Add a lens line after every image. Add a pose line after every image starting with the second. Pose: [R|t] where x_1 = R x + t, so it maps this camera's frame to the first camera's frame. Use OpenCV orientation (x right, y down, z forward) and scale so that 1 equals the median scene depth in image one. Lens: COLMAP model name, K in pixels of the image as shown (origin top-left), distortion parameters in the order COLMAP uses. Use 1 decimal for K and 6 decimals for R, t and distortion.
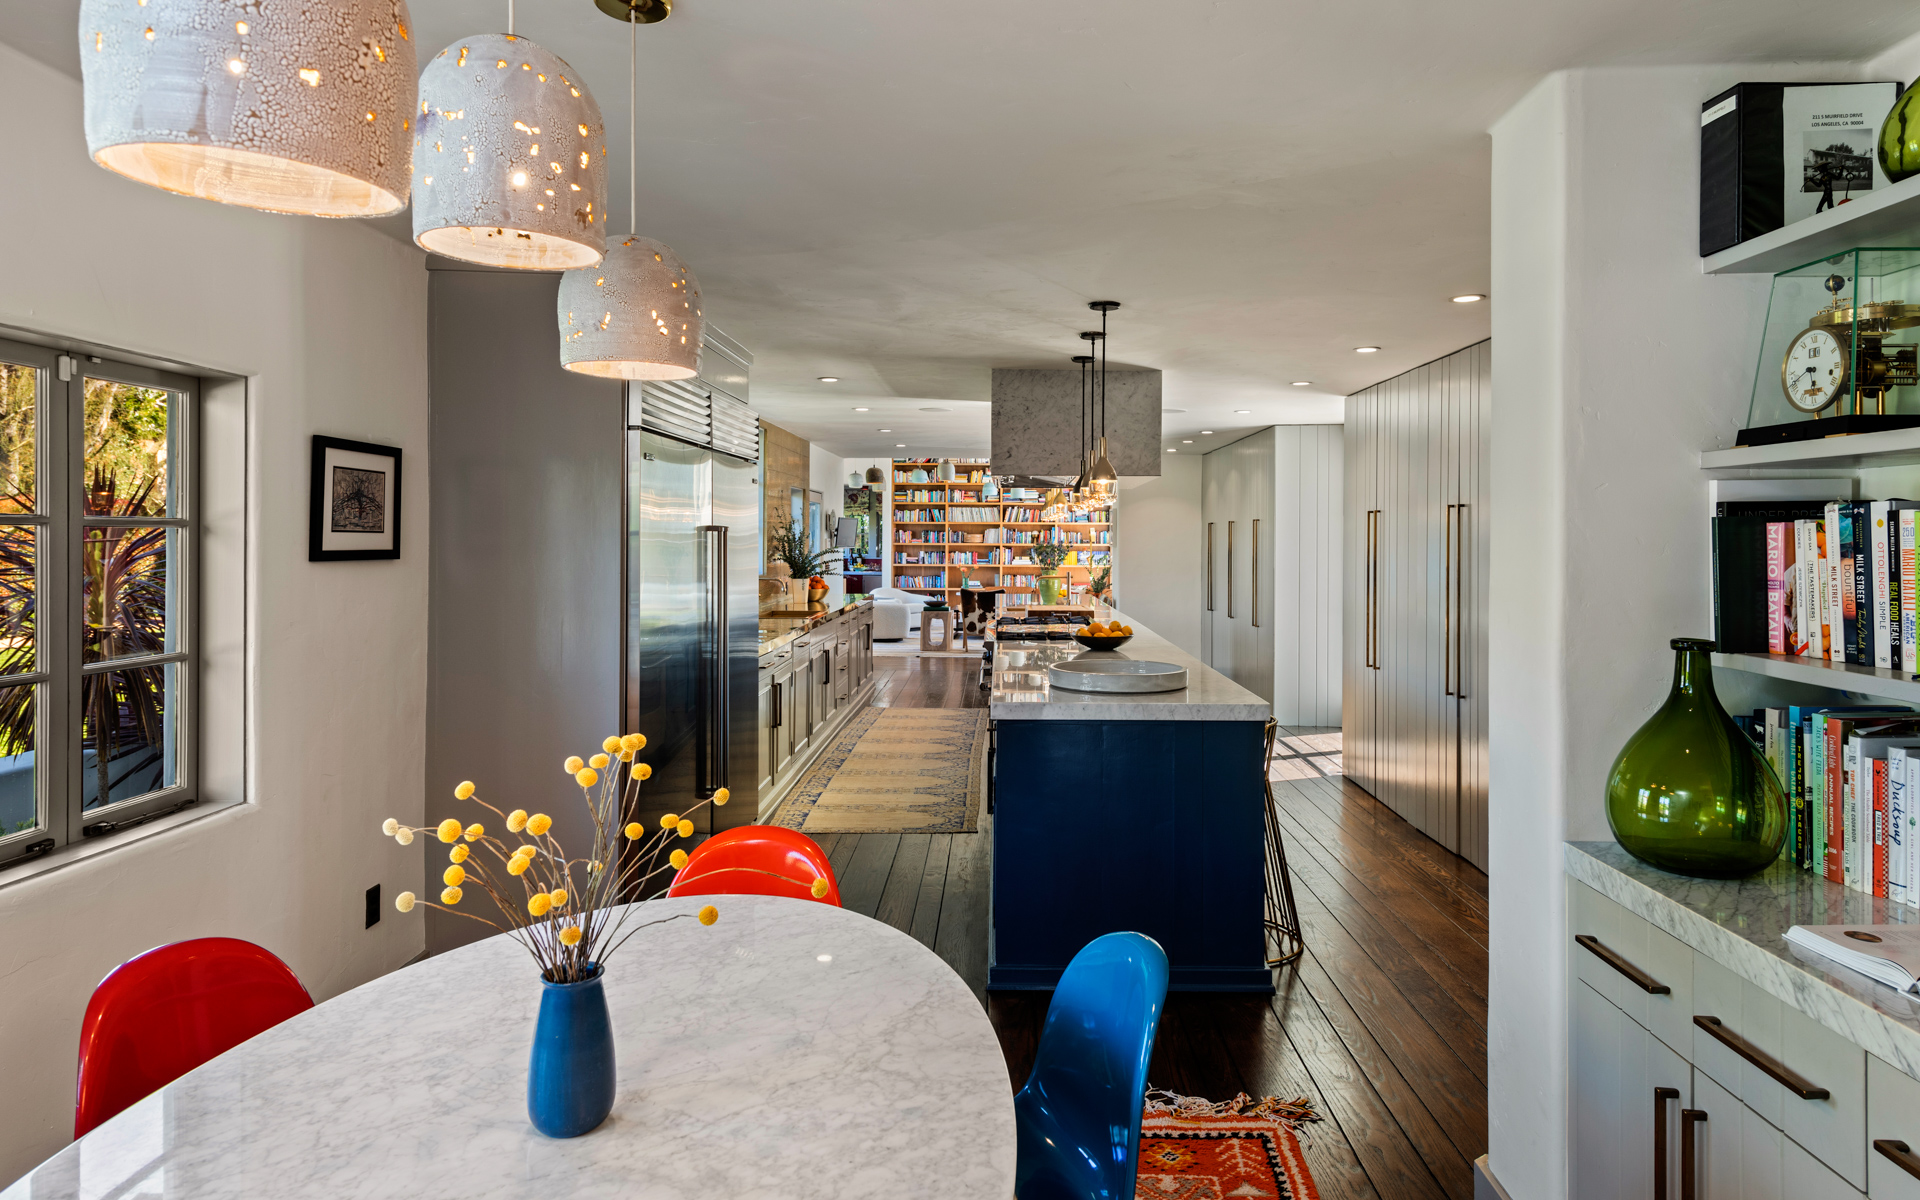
lens RADIAL K [[1126.0, 0, 981.9], [0, 1126.0, 536.7], [0, 0, 1]] dist [0.044256, 0.000177]
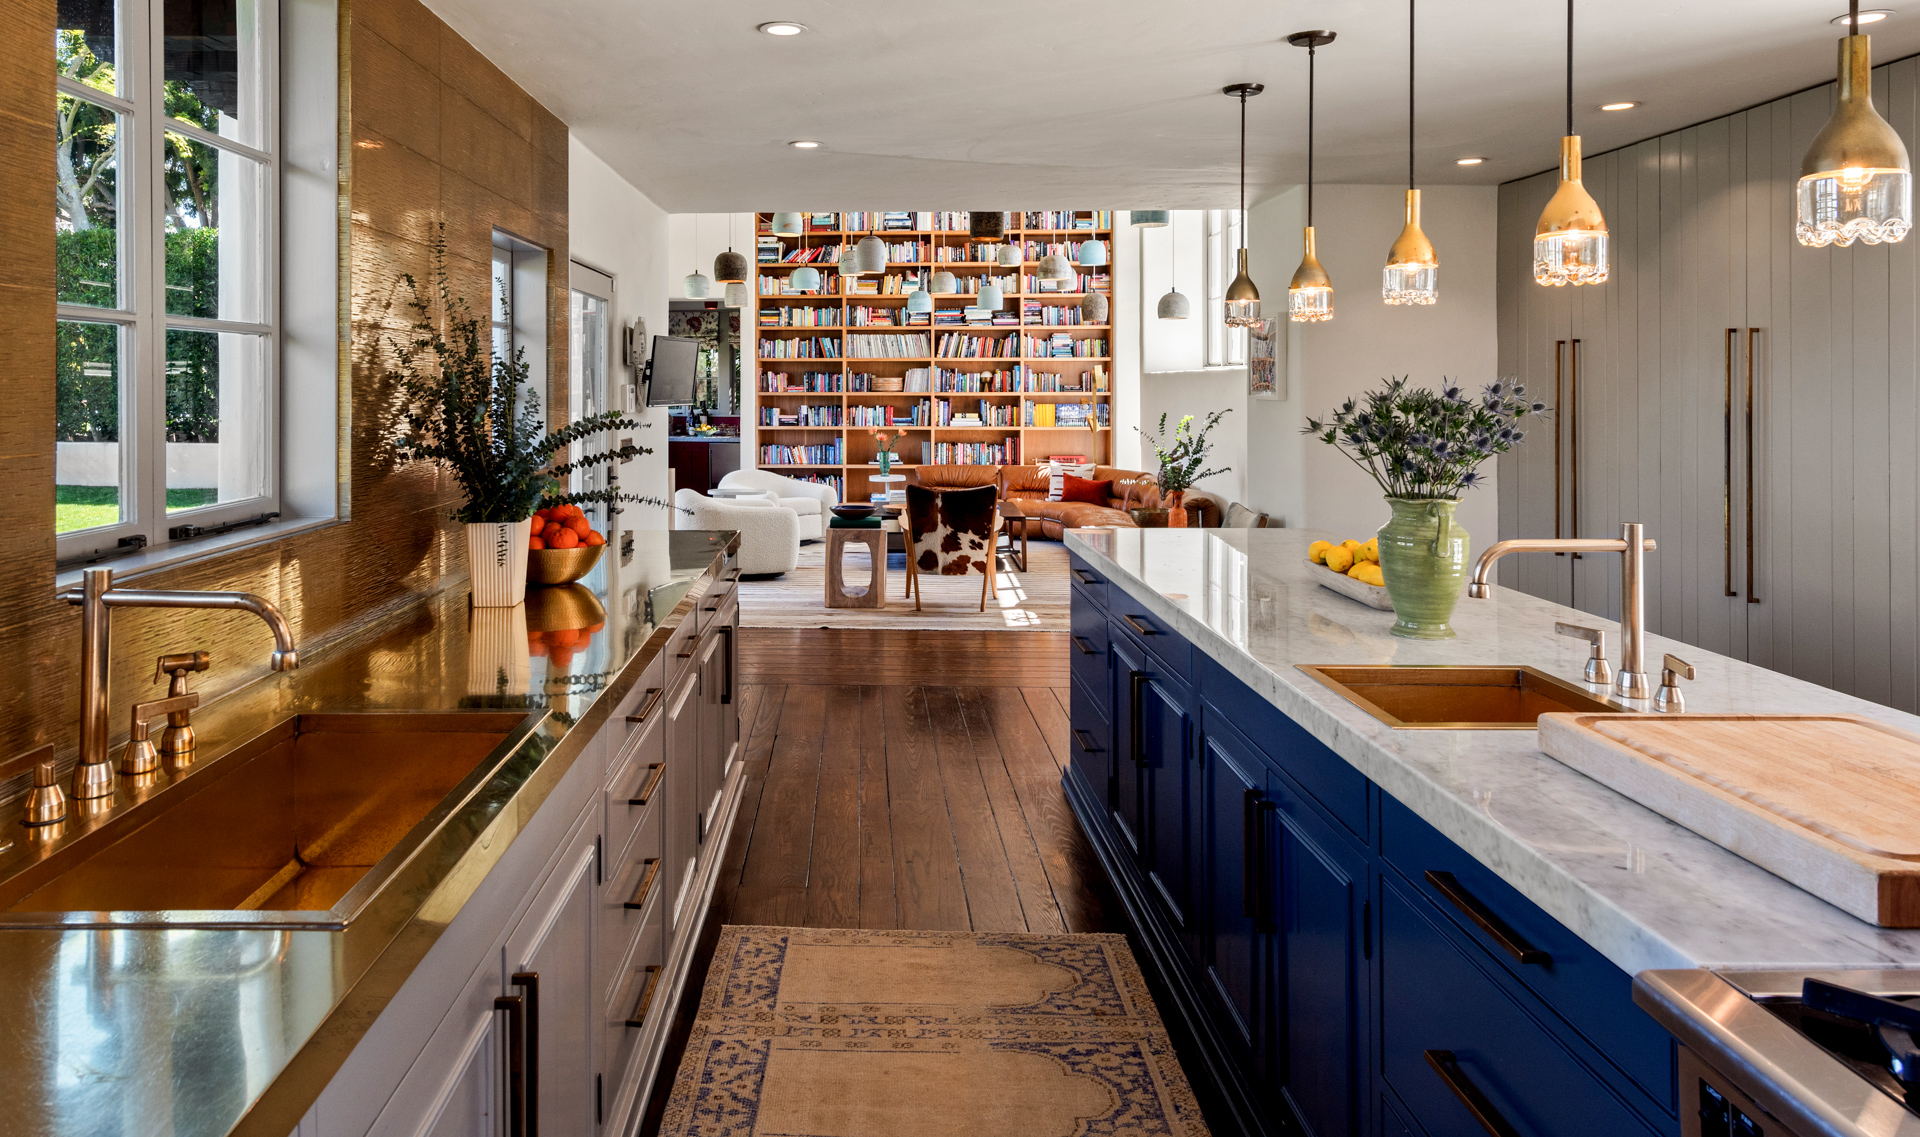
lens RADIAL K [[1288.1, 0, 868.5], [0, 1288.1, 388.0], [0, 0, 1]] dist [-0.001052, -0.002104]
pose [[0.999825, -0.004870, 0.018063, -0.030973], [0.004809, 0.999983, 0.003411, 0.001004], [-0.018079, -0.003323, 0.999831, 0.291338]]
